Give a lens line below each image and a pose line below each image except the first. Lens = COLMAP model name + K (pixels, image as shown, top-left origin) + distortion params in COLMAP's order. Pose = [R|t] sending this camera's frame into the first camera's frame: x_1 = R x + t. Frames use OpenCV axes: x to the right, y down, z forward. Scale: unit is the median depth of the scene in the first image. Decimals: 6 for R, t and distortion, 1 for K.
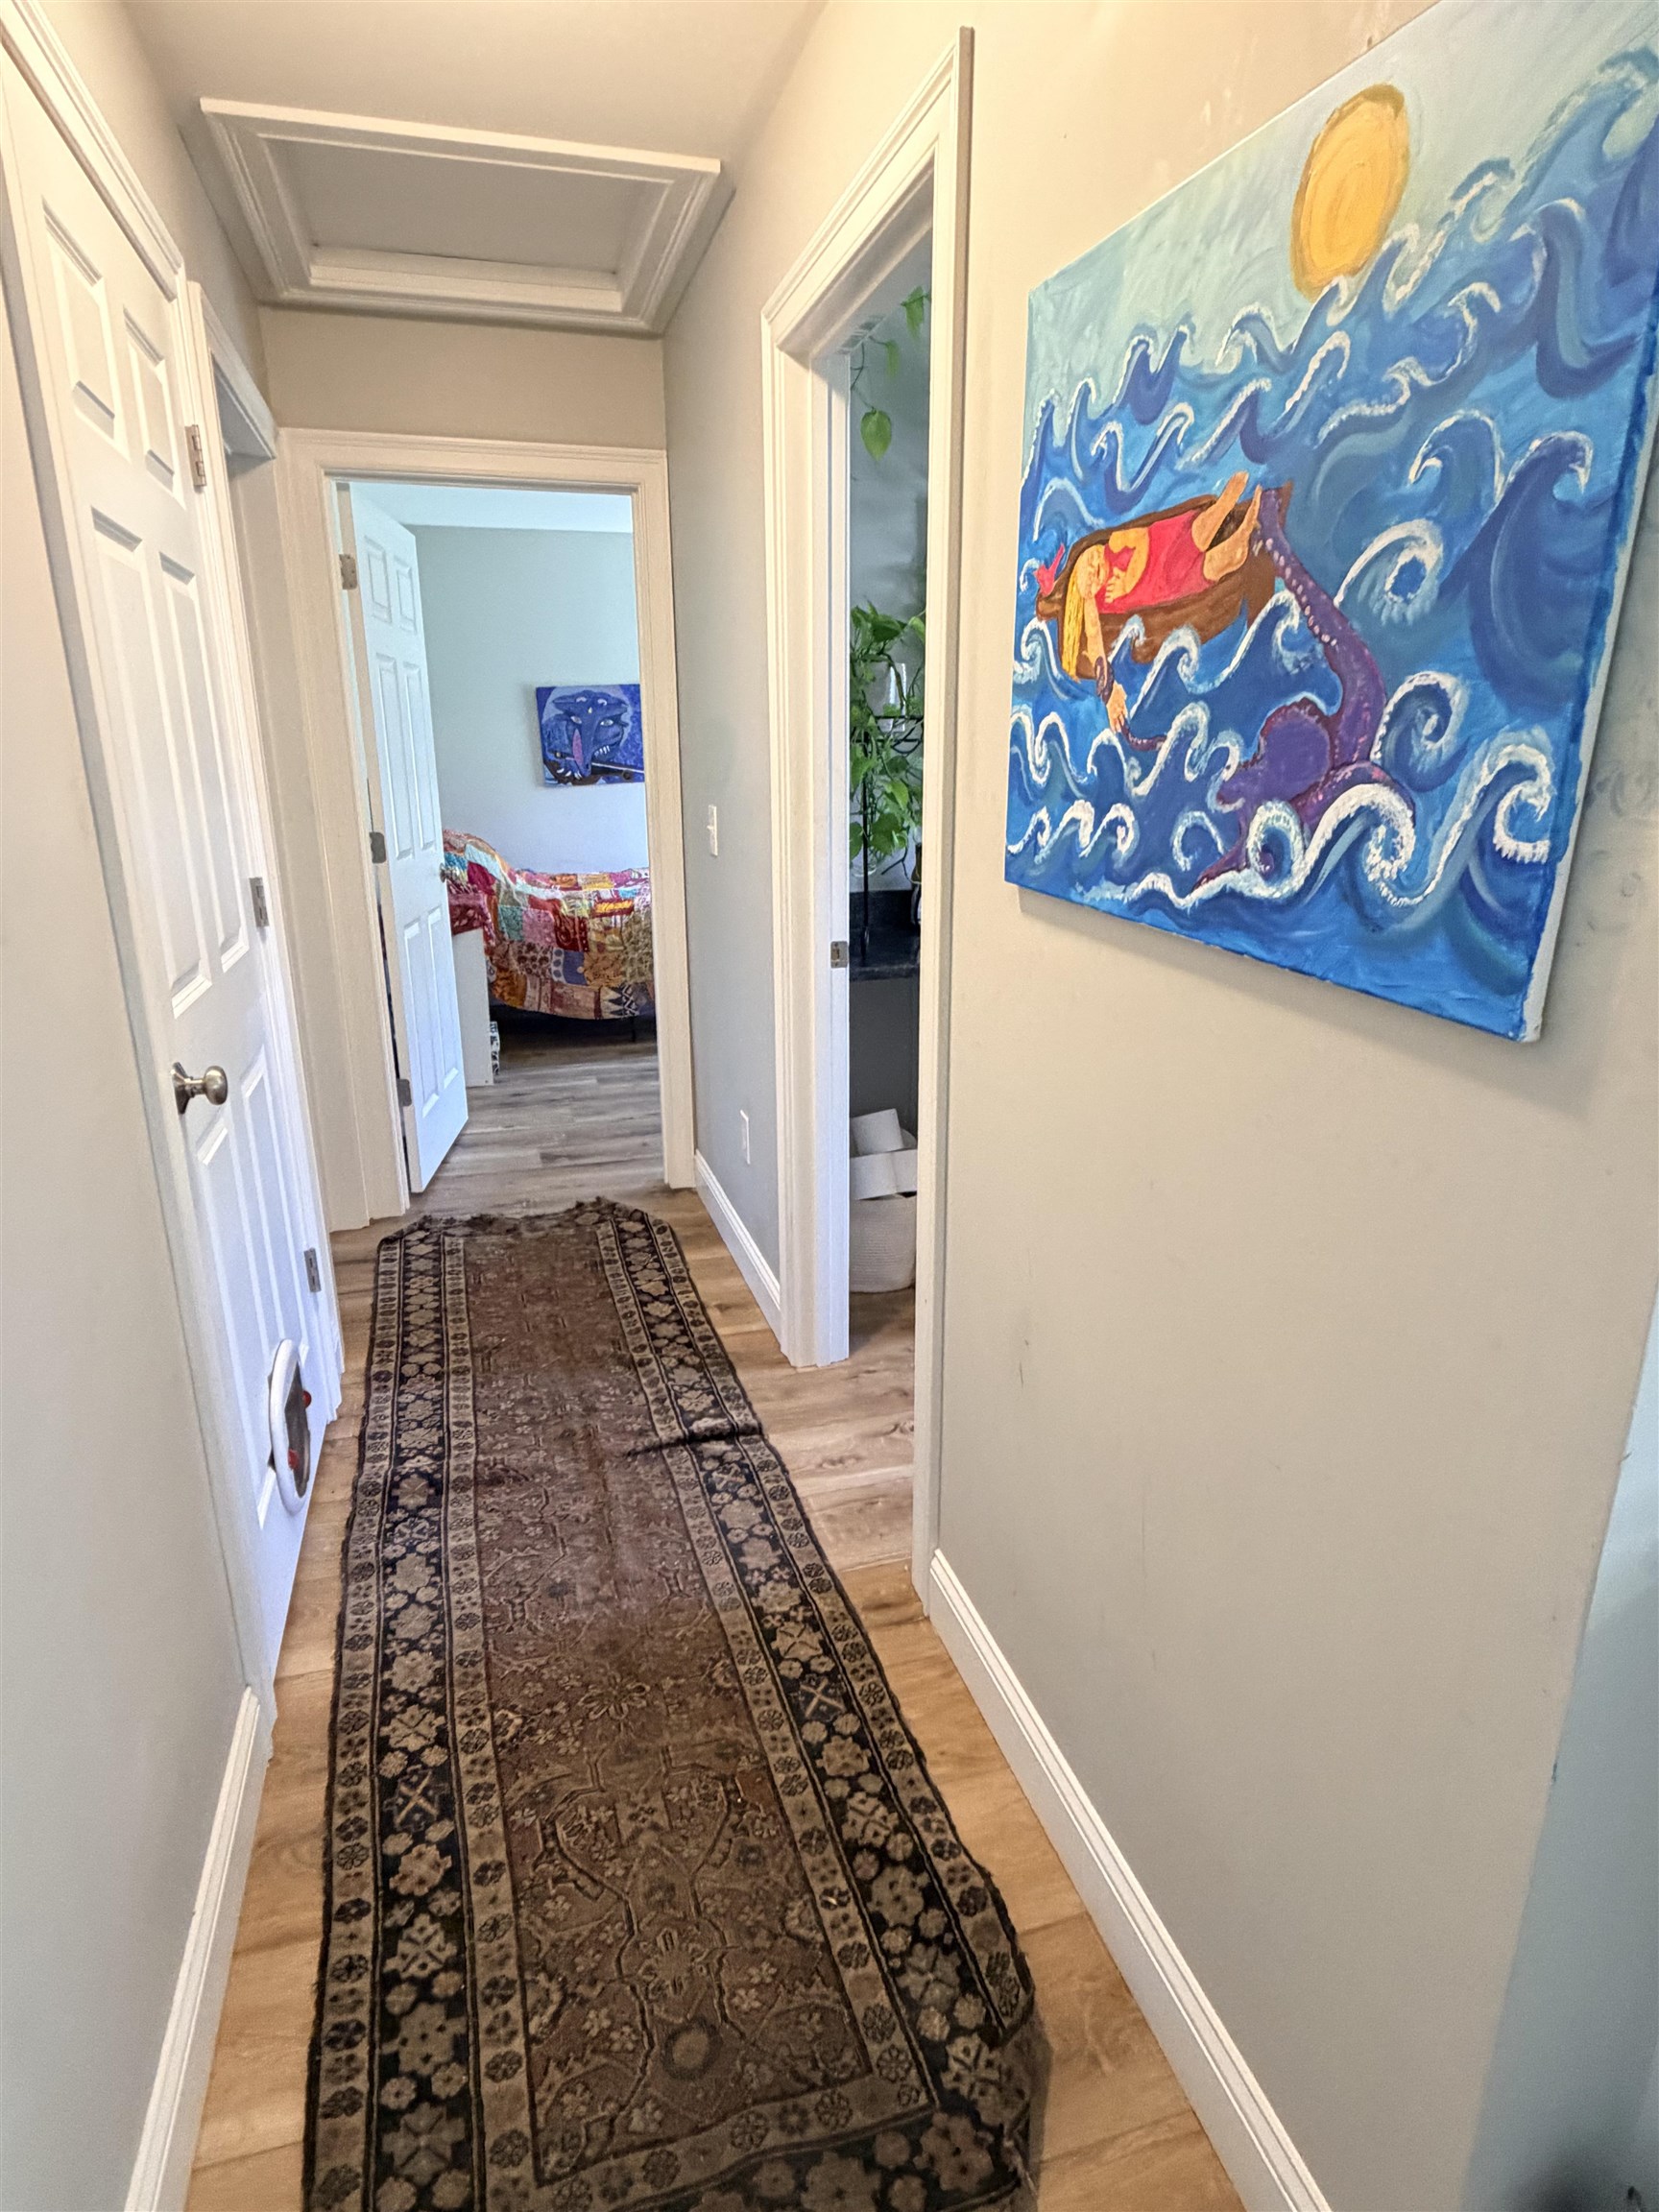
lens RADIAL K [[1218.6, 0, 829.5], [0, 1218.6, 1106.0], [0, 0, 1]] dist [0.001865, -0.000306]
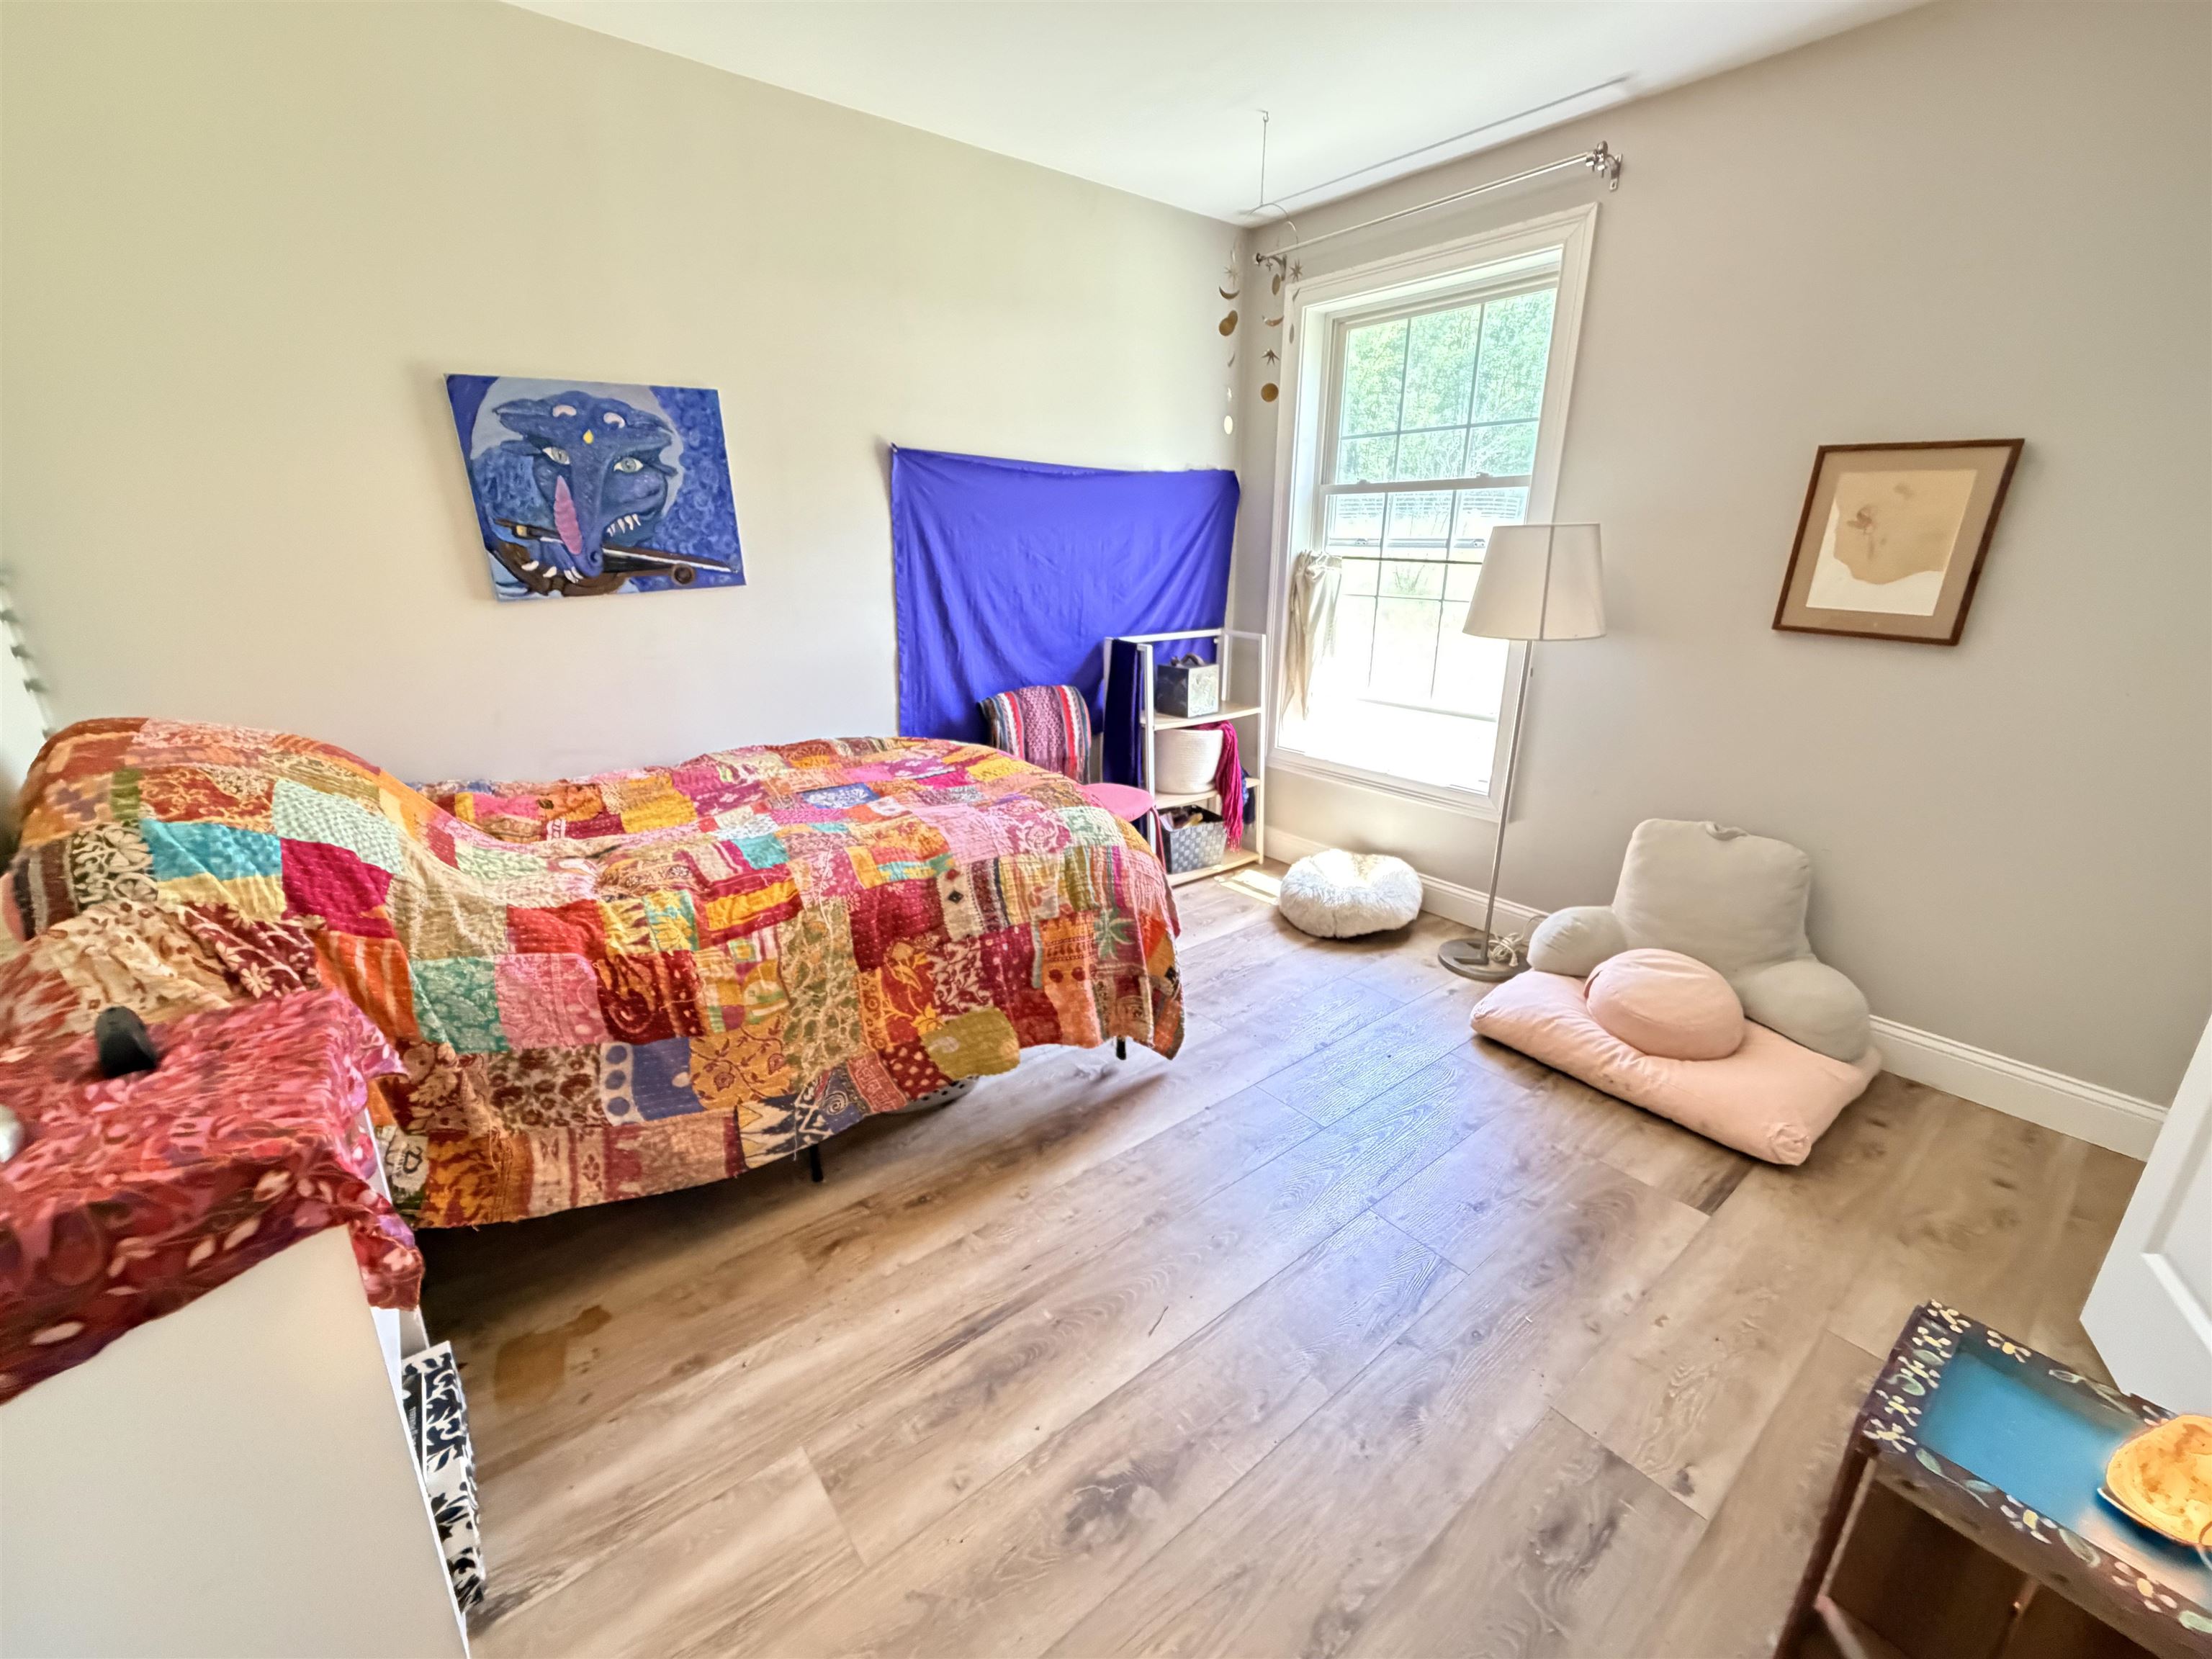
lens RADIAL K [[901.2, 0, 1102.1], [0, 901.2, 836.9], [0, 0, 1]] dist [-0.002497, -0.000297]
pose [[0.925173, -0.107771, 0.363924, -0.175296], [0.096522, 0.994123, 0.049016, -0.189762], [-0.367068, -0.010222, 0.930138, 0.677287]]
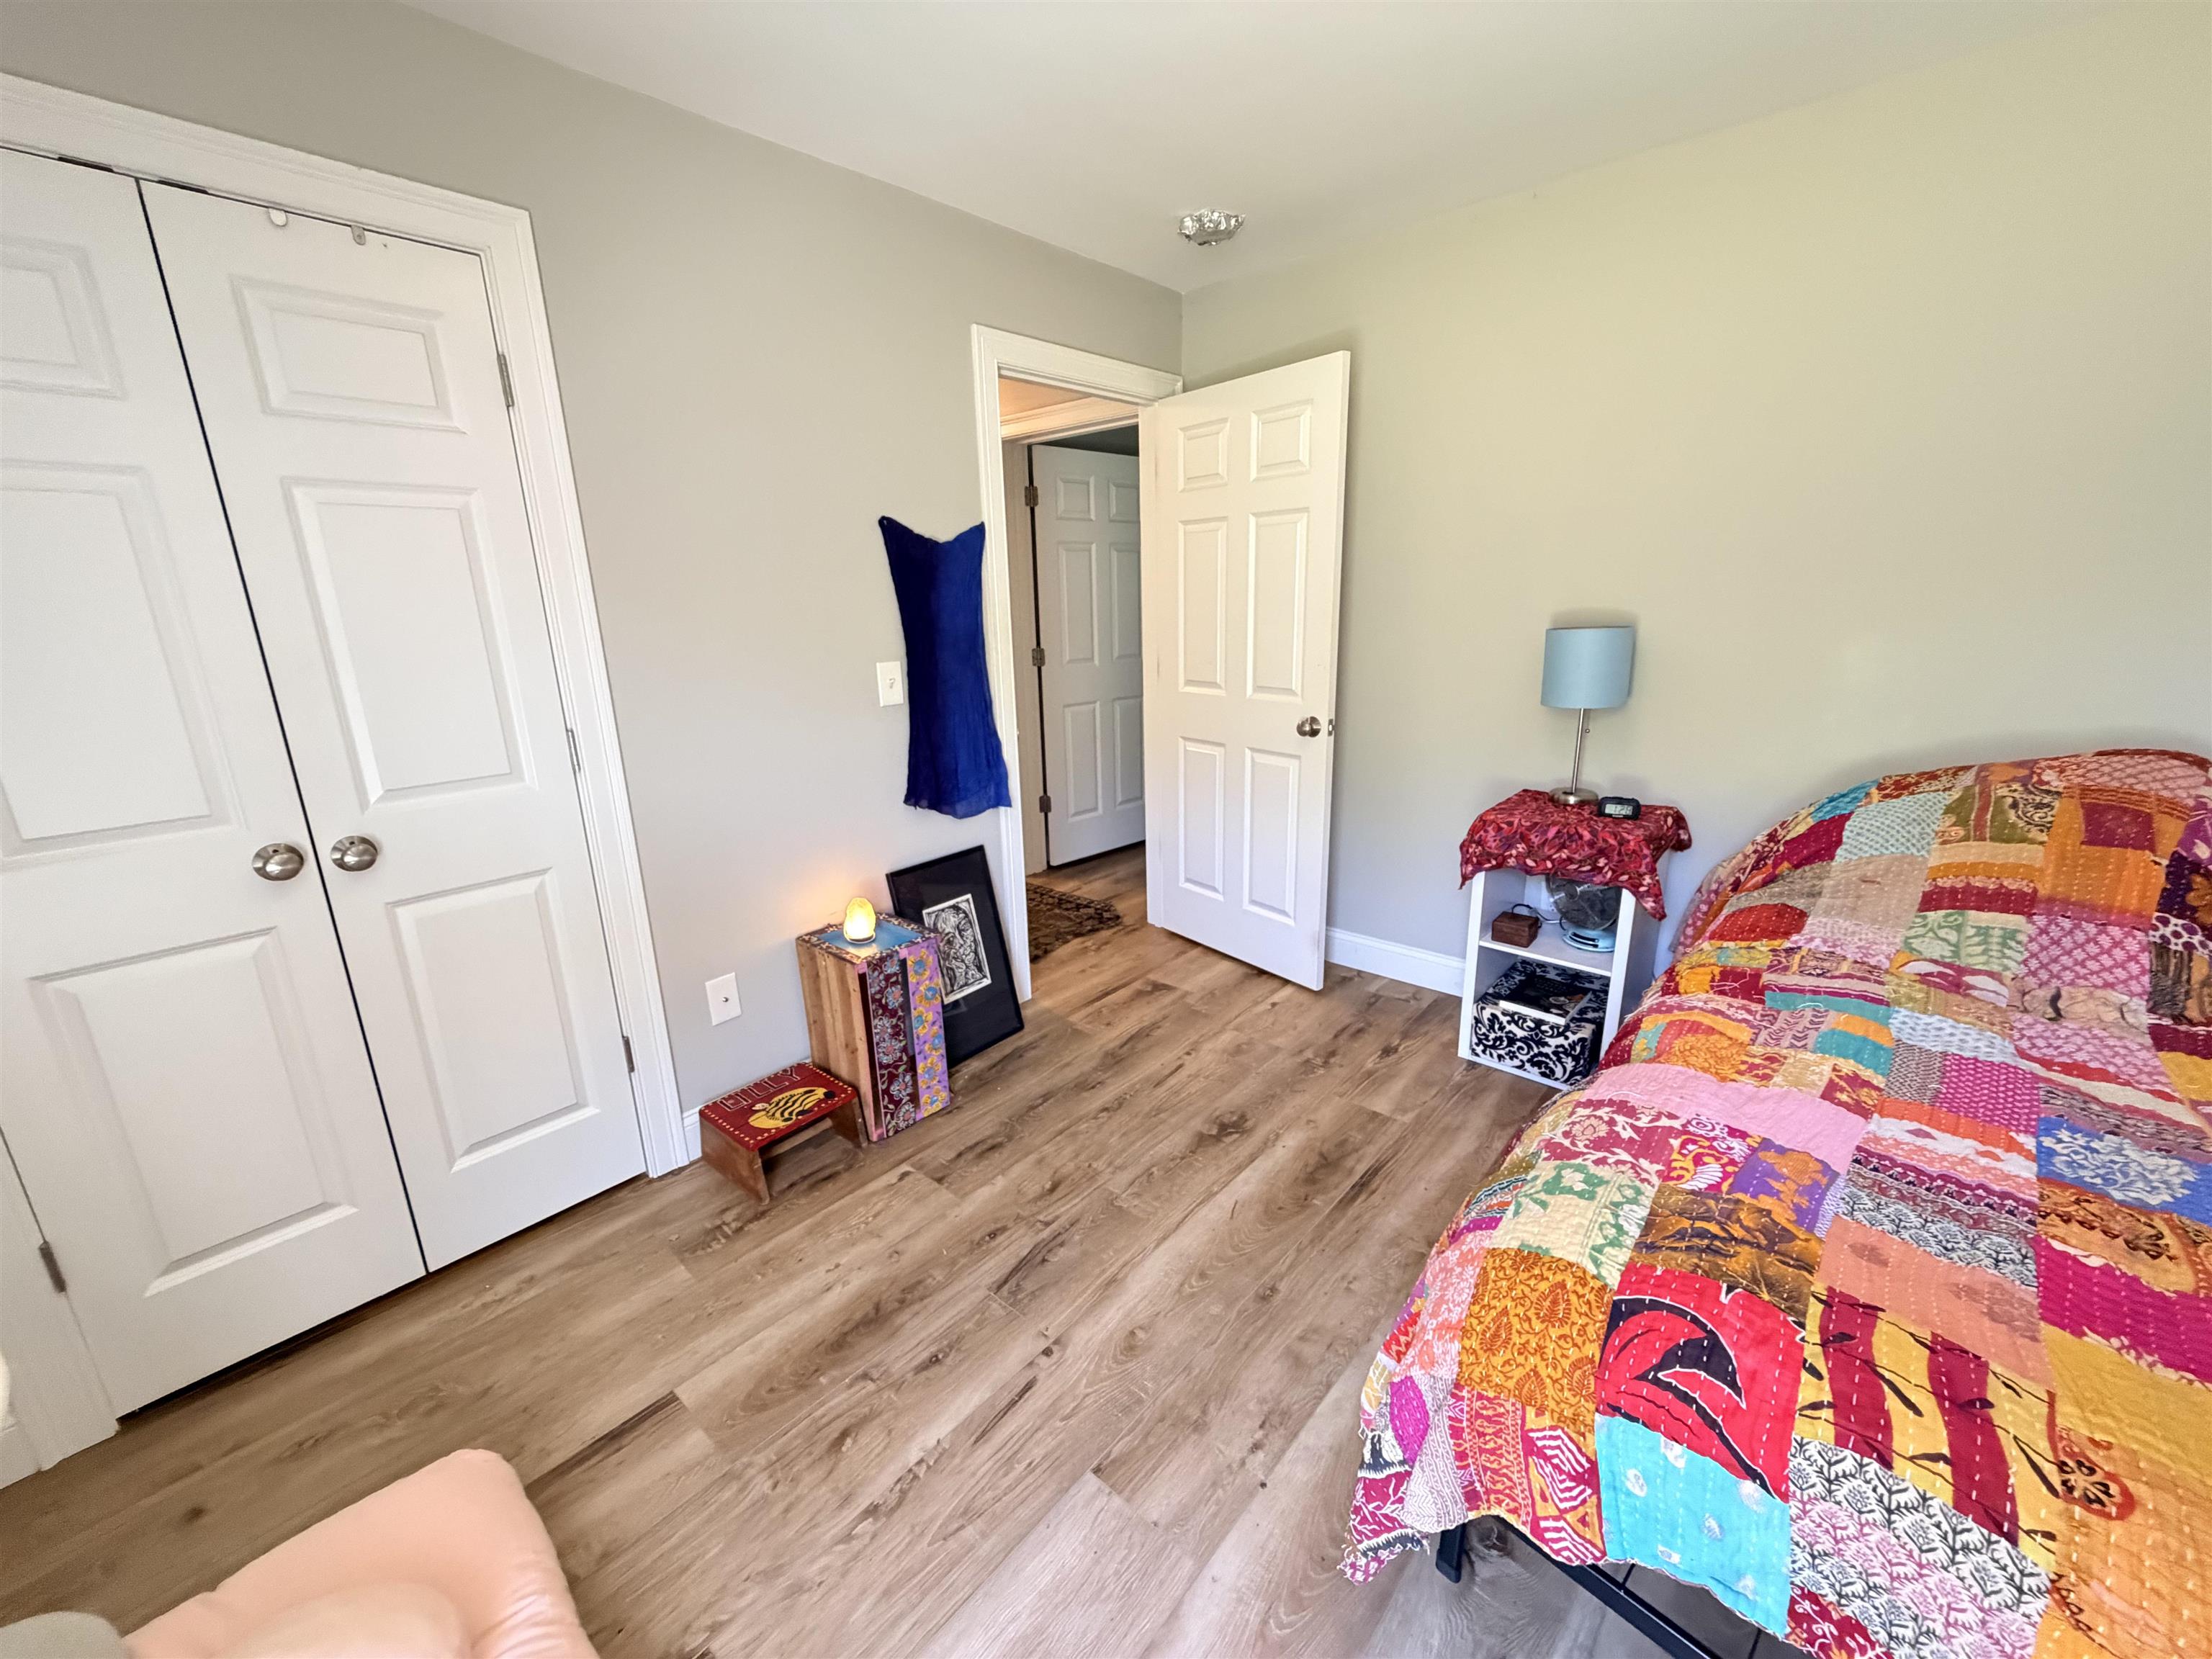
lens RADIAL K [[871.8, 0, 1106.0], [0, 871.8, 829.5], [0, 0, 1]] dist [-0.000046, -0.000045]
pose [[-0.843045, 0.167003, -0.511258, 0.127437], [-0.123242, 0.865297, 0.485872, -0.324641], [0.523532, 0.472621, -0.708903, 1.083362]]
